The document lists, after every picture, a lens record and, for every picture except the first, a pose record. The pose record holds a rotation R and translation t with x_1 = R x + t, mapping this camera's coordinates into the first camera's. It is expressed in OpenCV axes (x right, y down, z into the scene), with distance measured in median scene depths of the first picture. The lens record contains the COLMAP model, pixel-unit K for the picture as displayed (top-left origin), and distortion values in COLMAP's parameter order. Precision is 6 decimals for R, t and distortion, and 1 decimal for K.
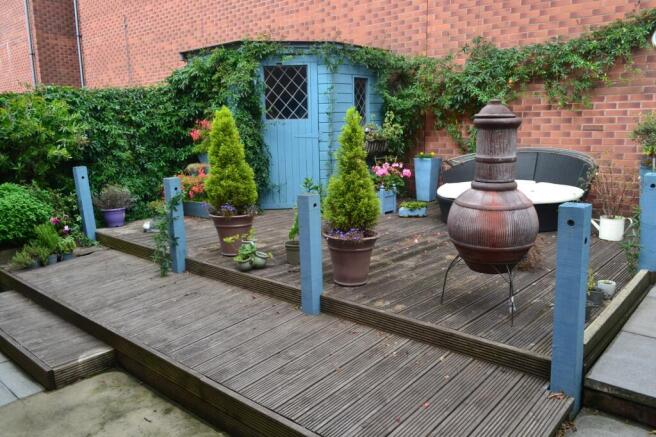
lens RADIAL K [[507.4, 0, 329.8], [0, 507.4, 217.6], [0, 0, 1]] dist [-0.007941, 0.007528]
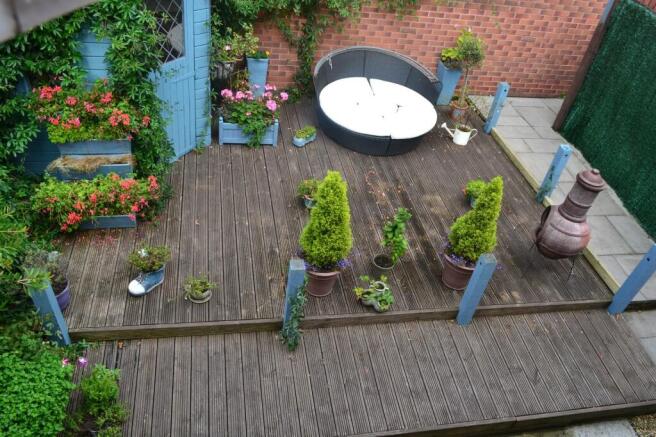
lens RADIAL K [[507.4, 0, 327.8], [0, 507.4, 220.4], [0, 0, 1]] dist [-0.007941, 0.007528]
pose [[0.618295, -0.423958, 0.661793, -0.611559], [0.014225, 0.847933, 0.529913, -0.450501], [-0.785817, -0.318229, 0.530303, 0.376326]]
